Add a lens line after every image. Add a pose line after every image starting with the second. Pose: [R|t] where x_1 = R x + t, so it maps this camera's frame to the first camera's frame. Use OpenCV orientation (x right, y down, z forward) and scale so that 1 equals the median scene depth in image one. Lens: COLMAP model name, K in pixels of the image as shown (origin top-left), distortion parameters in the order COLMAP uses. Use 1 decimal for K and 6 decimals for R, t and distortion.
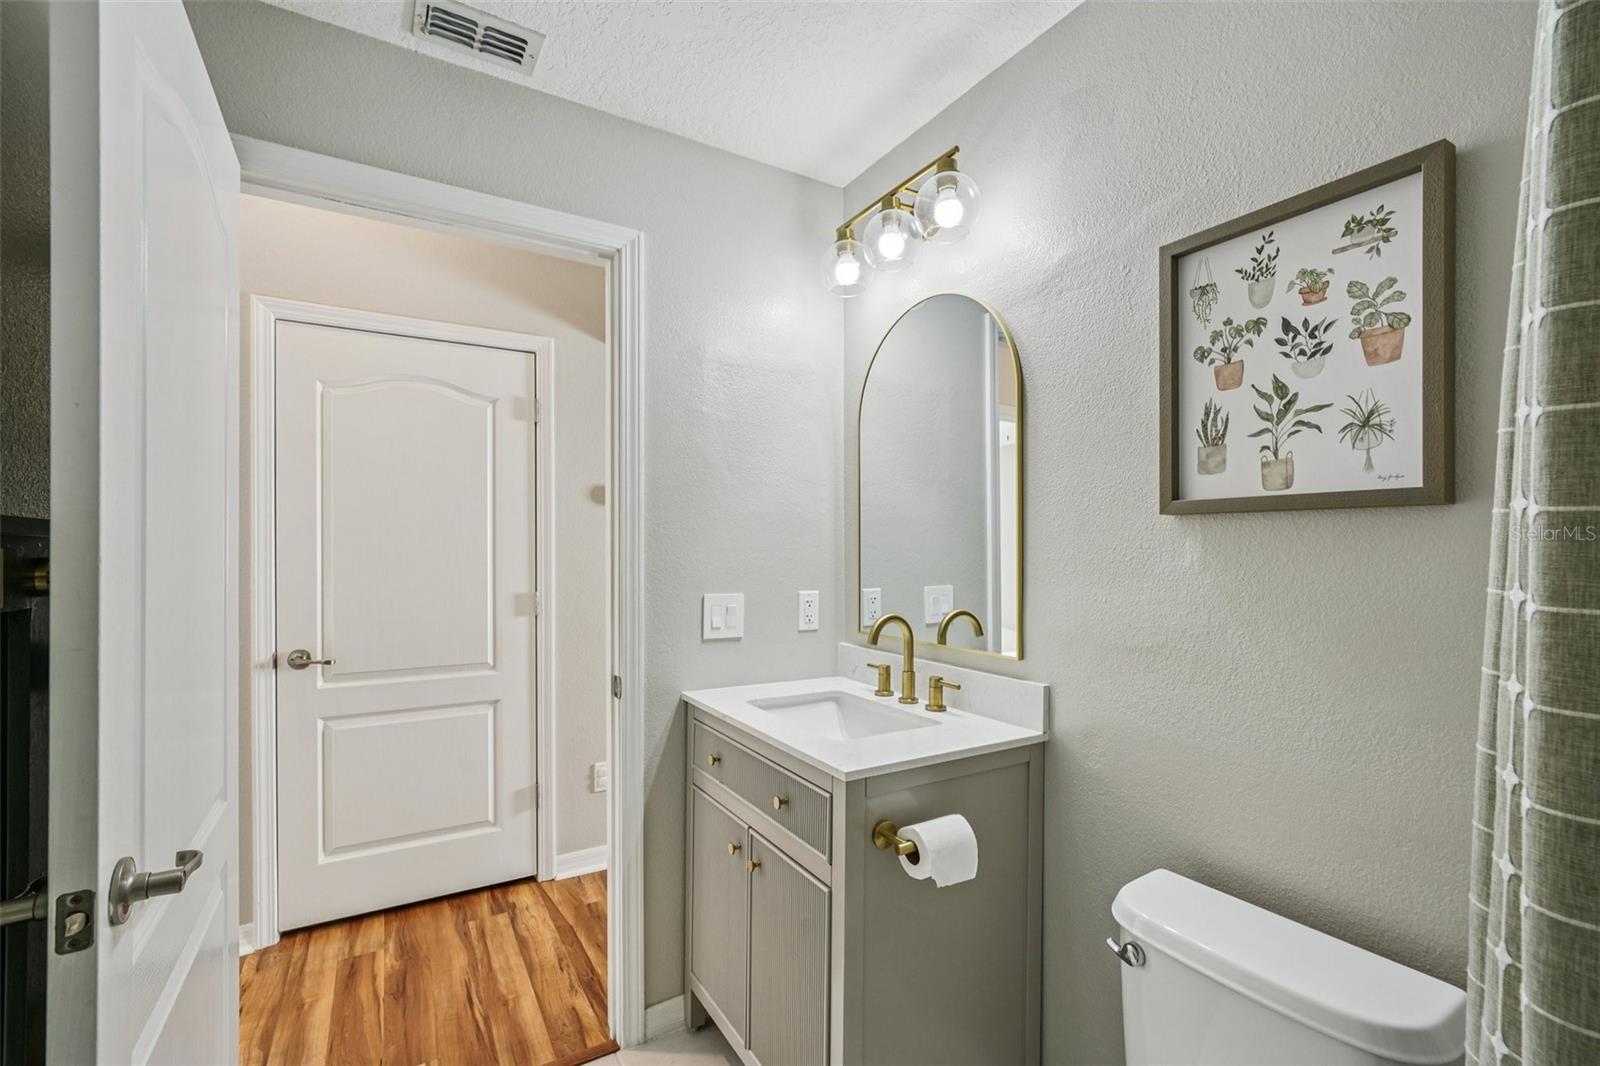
lens RADIAL K [[687.9, 0, 791.4], [0, 687.9, 554.1], [0, 0, 1]] dist [-0.014255, 0.005223]
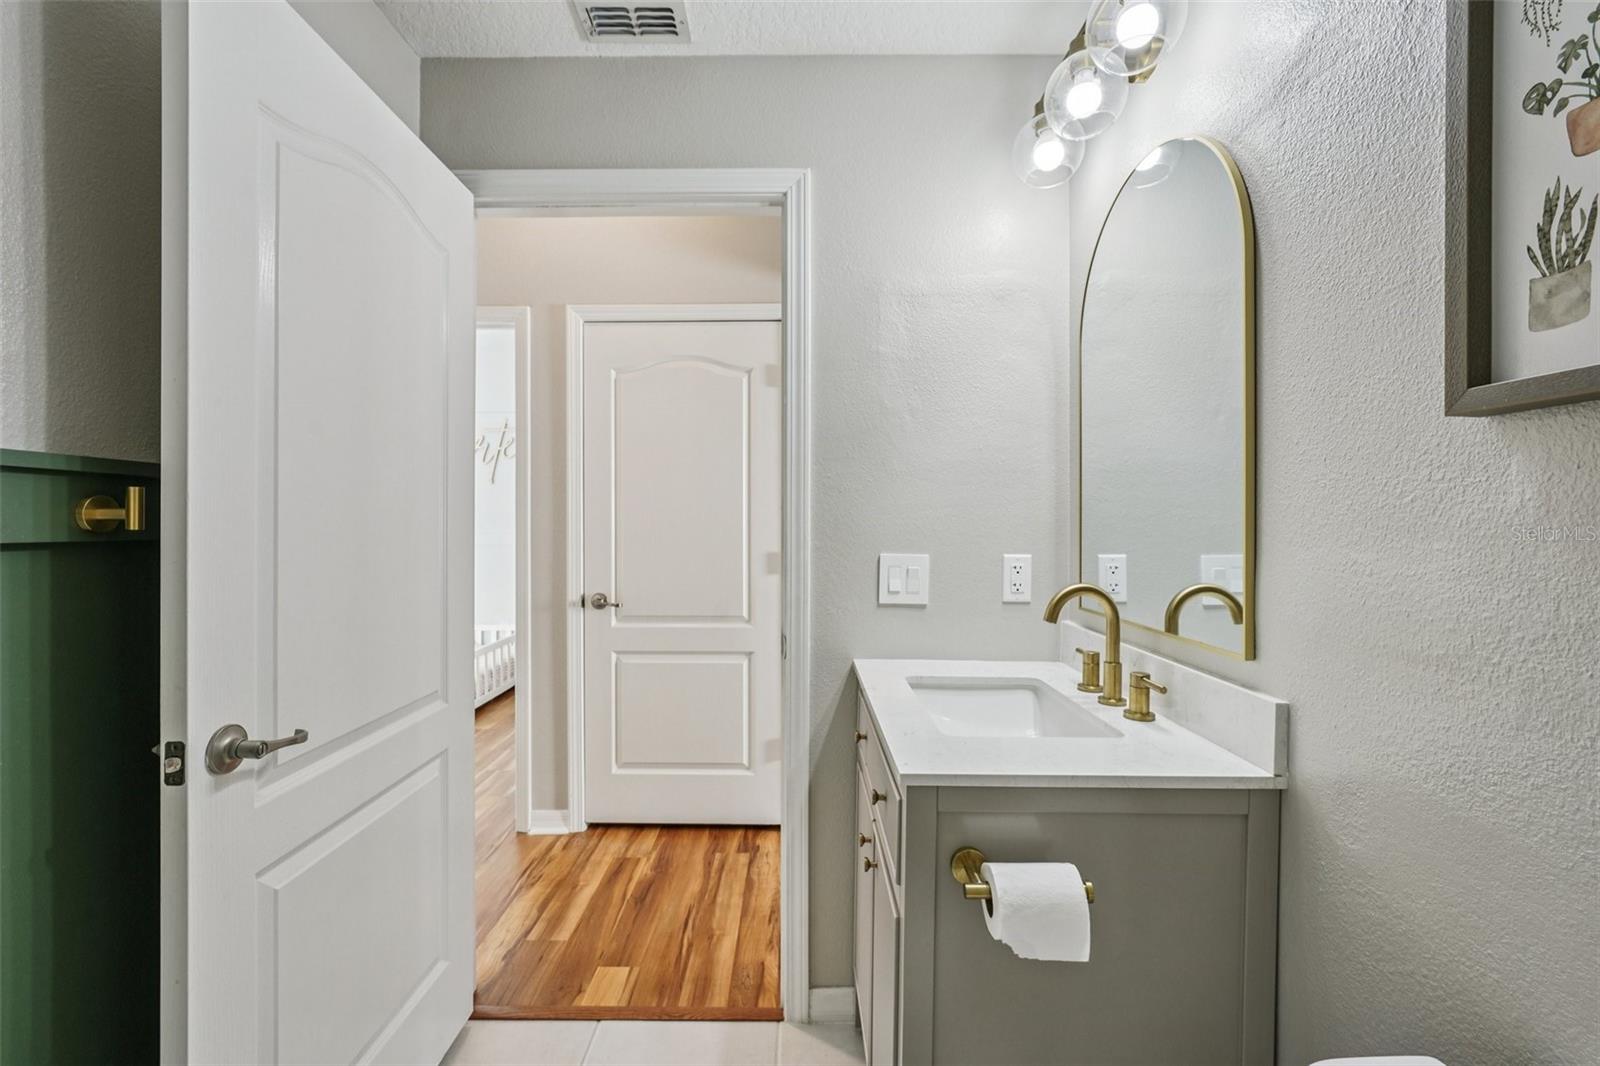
lens RADIAL K [[687.9, 0, 793.7], [0, 687.9, 527.4], [0, 0, 1]] dist [-0.014255, 0.005223]
pose [[0.854935, 0.006090, -0.518700, 0.255021], [-0.005051, 0.999981, 0.003416, 0.022232], [0.518711, -0.000301, 0.854949, 0.175891]]
